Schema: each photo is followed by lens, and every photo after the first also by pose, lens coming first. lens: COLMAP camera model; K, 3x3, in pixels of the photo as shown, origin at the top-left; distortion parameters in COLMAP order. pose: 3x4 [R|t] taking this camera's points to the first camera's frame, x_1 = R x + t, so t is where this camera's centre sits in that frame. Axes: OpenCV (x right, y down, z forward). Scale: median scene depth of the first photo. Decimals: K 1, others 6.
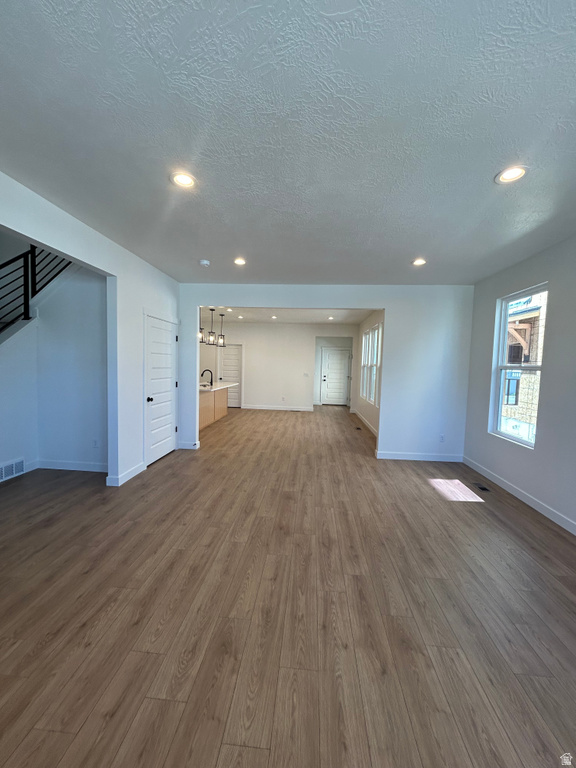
lens RADIAL K [[306.8, 0, 288.2], [0, 306.8, 398.7], [0, 0, 1]] dist [0.000718, 0.000171]
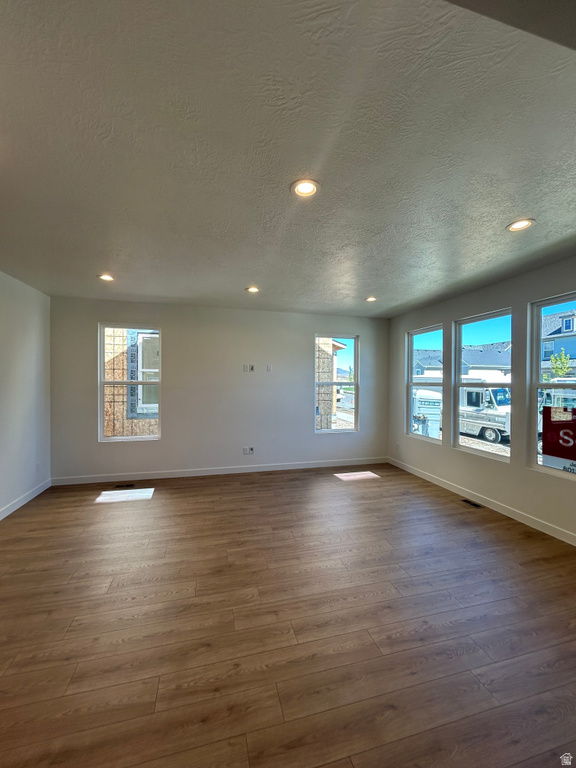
lens RADIAL K [[307.8, 0, 288.0], [0, 307.8, 384.0], [0, 0, 1]] dist [-0.000677, 0.000186]
pose [[-0.330278, -0.036794, 0.943166, -0.910025], [0.090246, 0.993431, 0.070357, -0.169009], [-0.939560, 0.108355, -0.324788, 1.030925]]
